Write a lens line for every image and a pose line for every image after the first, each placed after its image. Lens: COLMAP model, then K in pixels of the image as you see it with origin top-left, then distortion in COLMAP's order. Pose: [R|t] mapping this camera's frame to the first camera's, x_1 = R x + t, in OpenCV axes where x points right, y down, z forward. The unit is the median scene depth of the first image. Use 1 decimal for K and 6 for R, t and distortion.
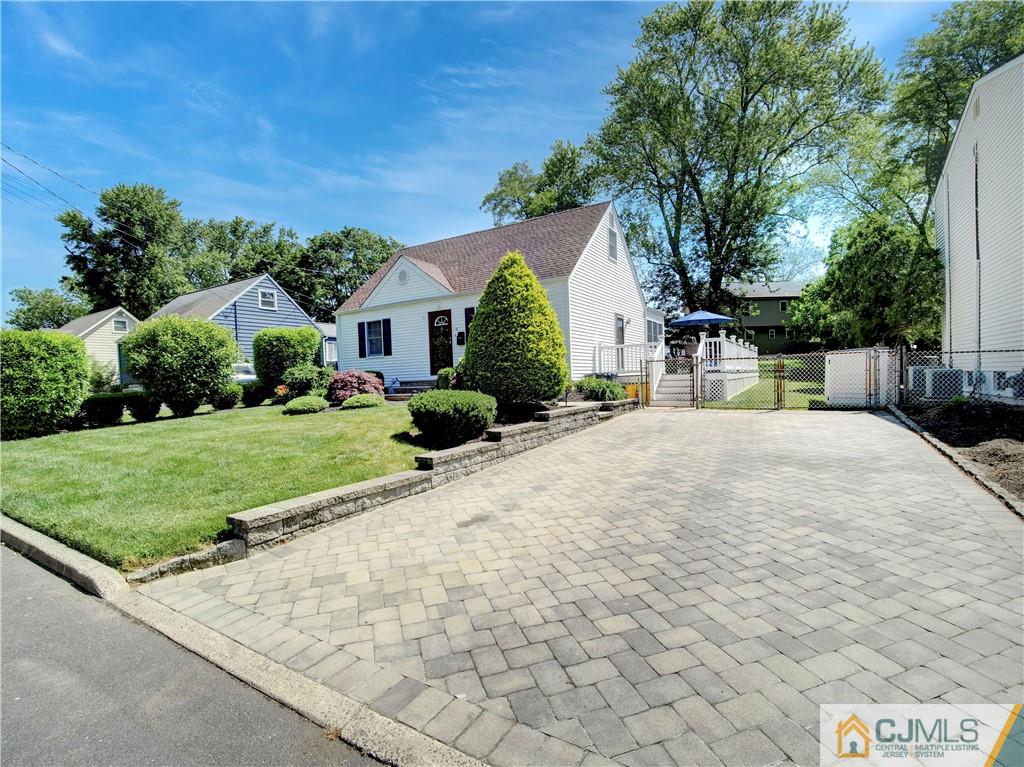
lens RADIAL K [[473.4, 0, 512.3], [0, 473.4, 390.0], [0, 0, 1]] dist [-0.019545, -0.000115]
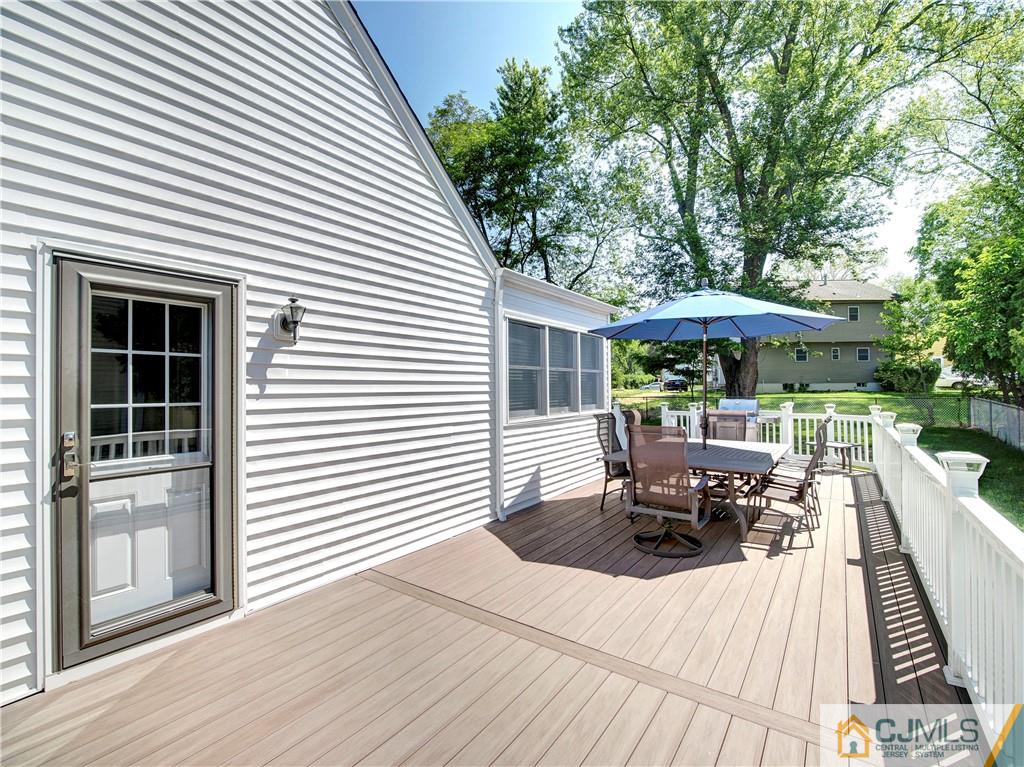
lens RADIAL K [[473.4, 0, 511.9], [0, 473.4, 374.1], [0, 0, 1]] dist [-0.019545, -0.000115]
pose [[0.997605, 0.025161, -0.064434, 0.311828], [-0.028501, 0.998269, -0.051450, -0.102095], [0.063028, 0.053163, 0.996595, 0.729767]]
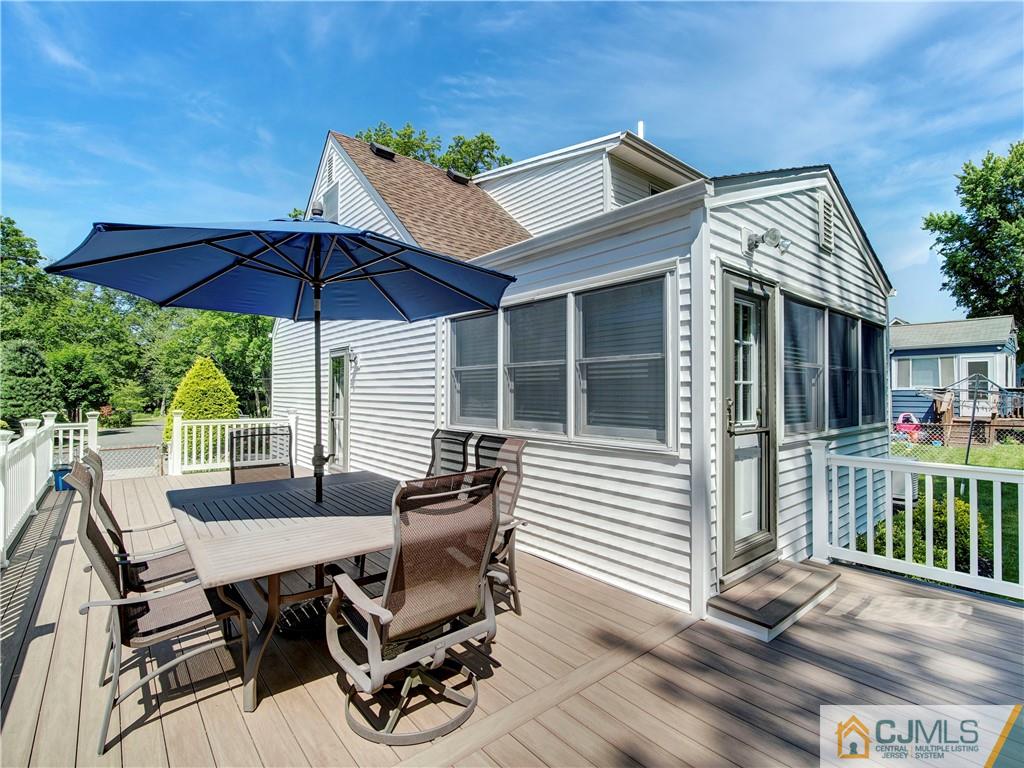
lens RADIAL K [[473.4, 0, 502.9], [0, 473.4, 384.9], [0, 0, 1]] dist [-0.019545, -0.000115]
pose [[-0.323636, 0.020313, -0.945963, 0.618604], [-0.013406, 0.999571, 0.026051, -0.125440], [0.946087, 0.021113, -0.323225, 1.269381]]
